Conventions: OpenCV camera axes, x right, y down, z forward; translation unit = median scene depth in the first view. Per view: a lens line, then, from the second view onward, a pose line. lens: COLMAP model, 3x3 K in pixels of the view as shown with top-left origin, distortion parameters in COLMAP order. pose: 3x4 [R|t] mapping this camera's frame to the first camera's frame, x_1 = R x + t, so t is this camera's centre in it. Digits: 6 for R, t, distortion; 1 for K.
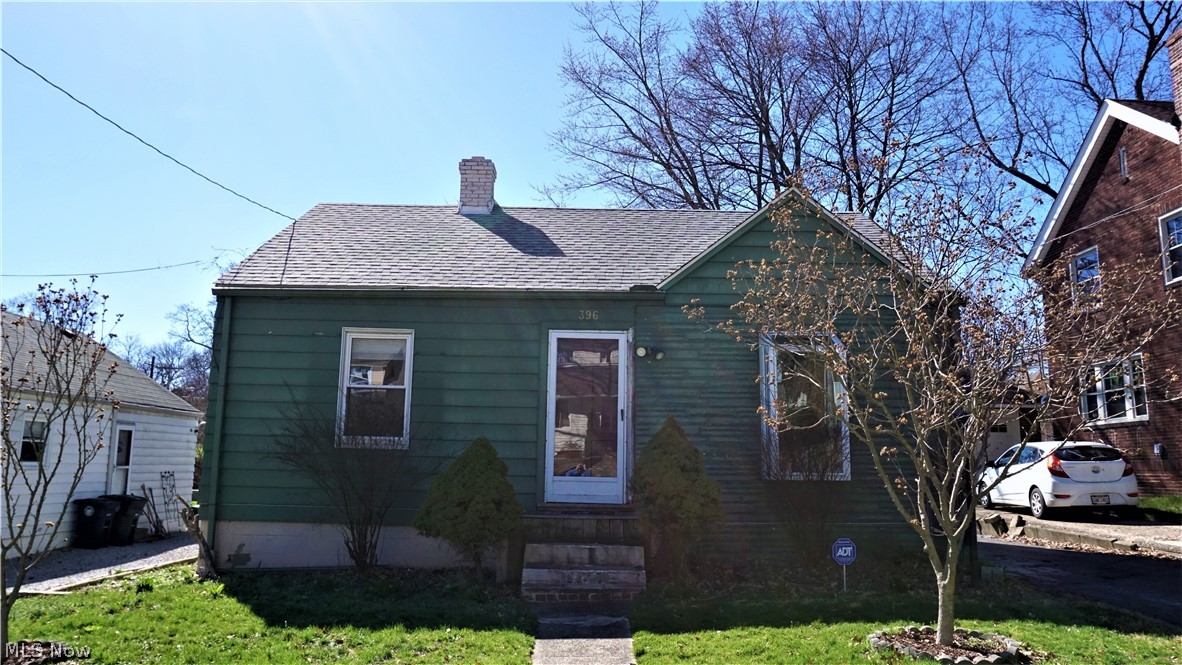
lens RADIAL K [[826.4, 0, 591.0], [0, 826.4, 332.5], [0, 0, 1]] dist [-0.025071, -0.000725]
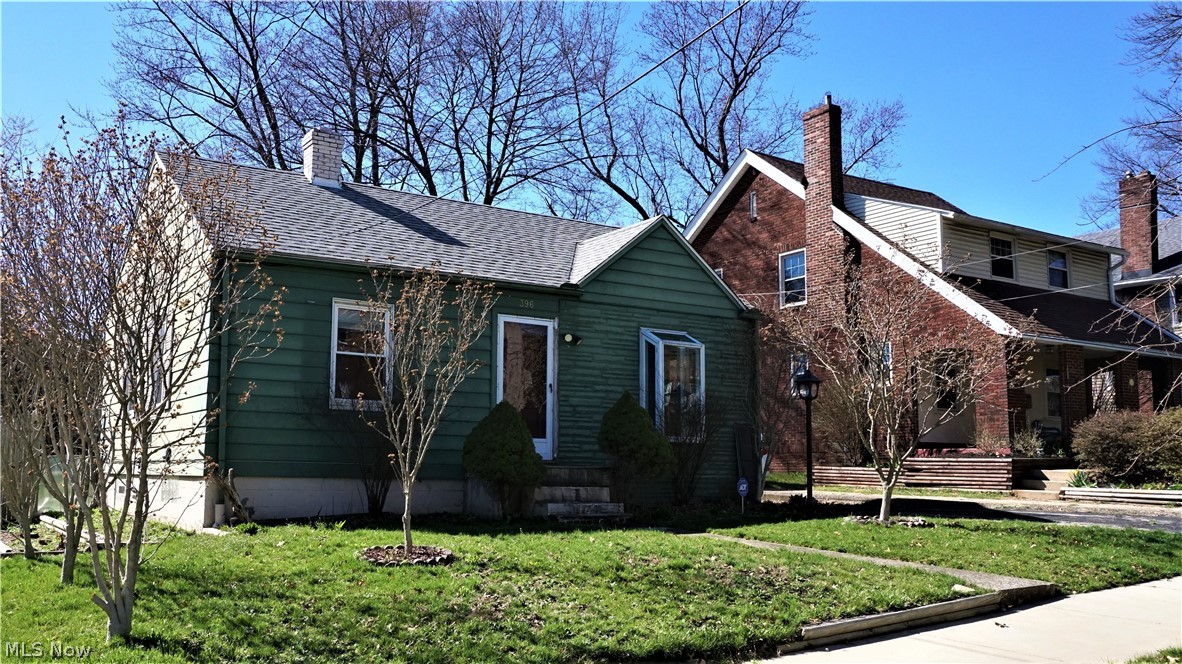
lens RADIAL K [[954.6, 0, 590.6], [0, 954.6, 337.2], [0, 0, 1]] dist [-0.002670, -0.000755]
pose [[0.852425, 0.065620, 0.518716, -0.635445], [-0.077356, 0.997003, 0.000996, 0.018122], [-0.517096, -0.040975, 0.854946, -0.228233]]
